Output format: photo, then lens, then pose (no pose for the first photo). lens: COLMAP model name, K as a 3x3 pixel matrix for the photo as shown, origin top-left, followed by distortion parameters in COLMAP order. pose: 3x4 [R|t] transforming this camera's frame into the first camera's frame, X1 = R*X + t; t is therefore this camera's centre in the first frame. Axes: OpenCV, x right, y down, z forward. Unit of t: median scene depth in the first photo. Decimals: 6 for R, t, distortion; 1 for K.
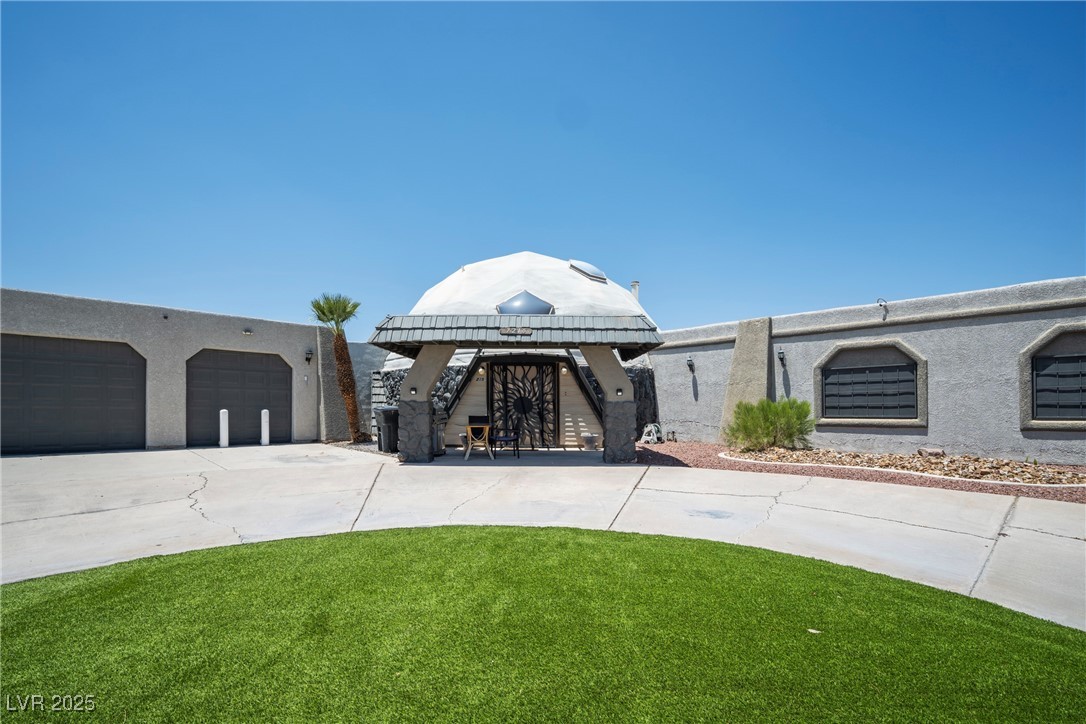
lens RADIAL K [[440.9, 0, 507.1], [0, 440.9, 403.8], [0, 0, 1]] dist [-0.012553, -0.000472]
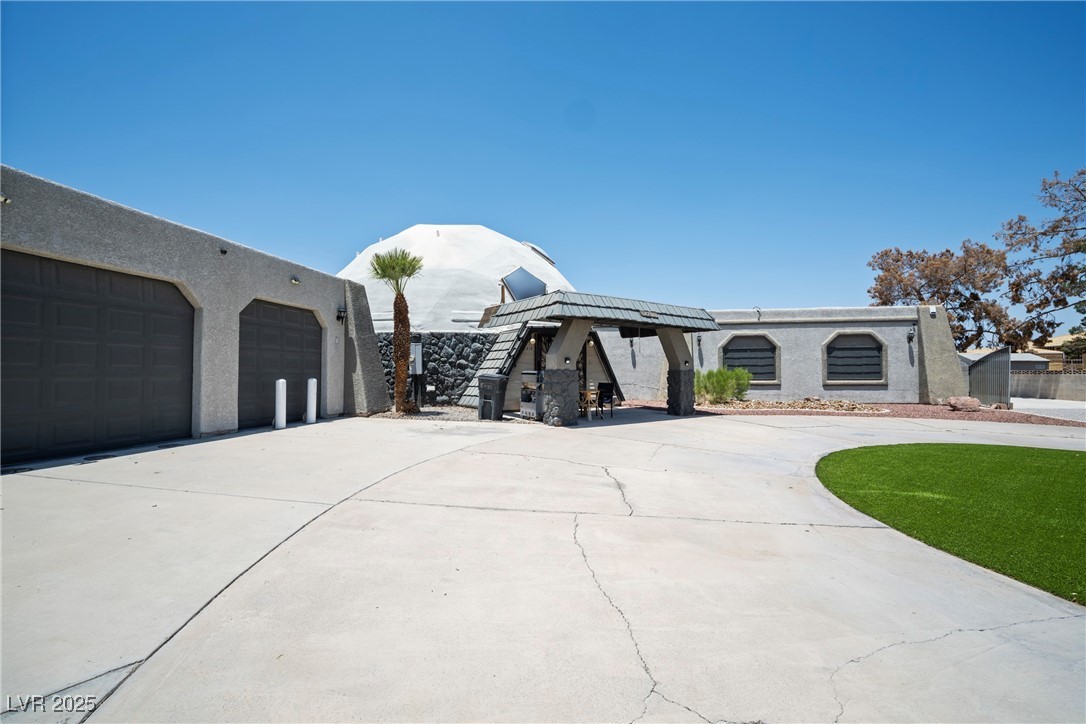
lens RADIAL K [[440.9, 0, 548.0], [0, 440.9, 358.4], [0, 0, 1]] dist [-0.012553, -0.000472]
pose [[0.818815, 0.015679, 0.573843, -0.733634], [-0.003732, 0.999751, -0.021992, -0.009312], [-0.574045, 0.015866, 0.818670, 0.107303]]
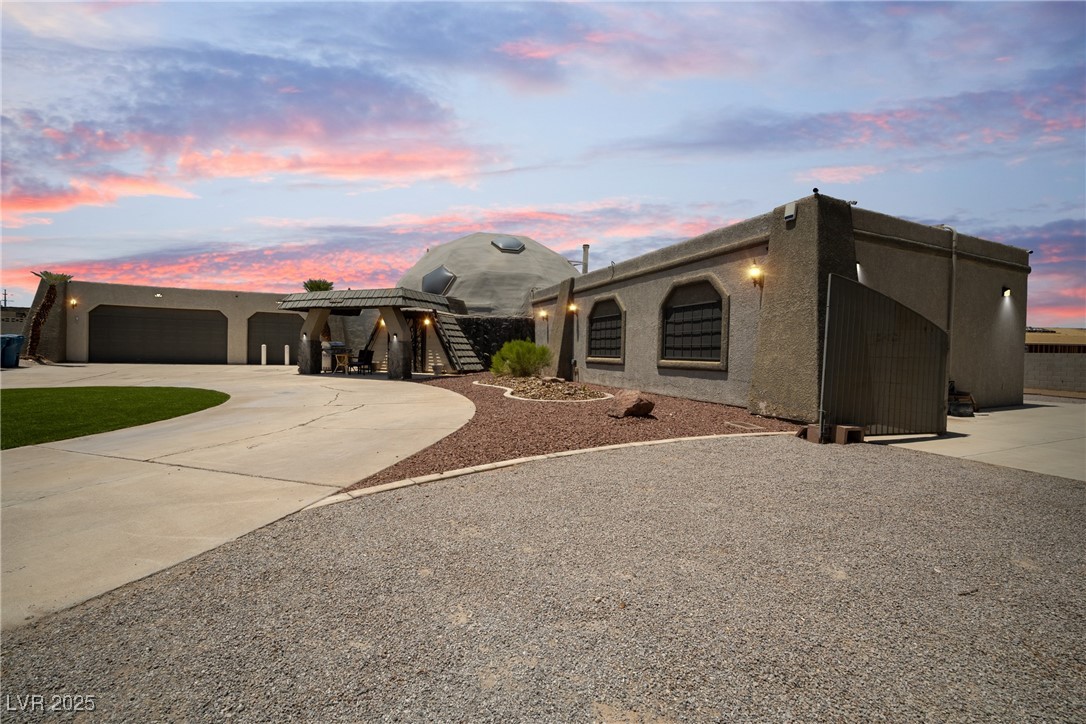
lens RADIAL K [[440.9, 0, 544.3], [0, 440.9, 354.2], [0, 0, 1]] dist [-0.012553, -0.000472]
pose [[0.919119, 0.020373, -0.393454, 1.188292], [-0.015767, 0.999764, 0.014934, 0.007646], [0.393666, -0.007523, 0.919223, -0.232315]]
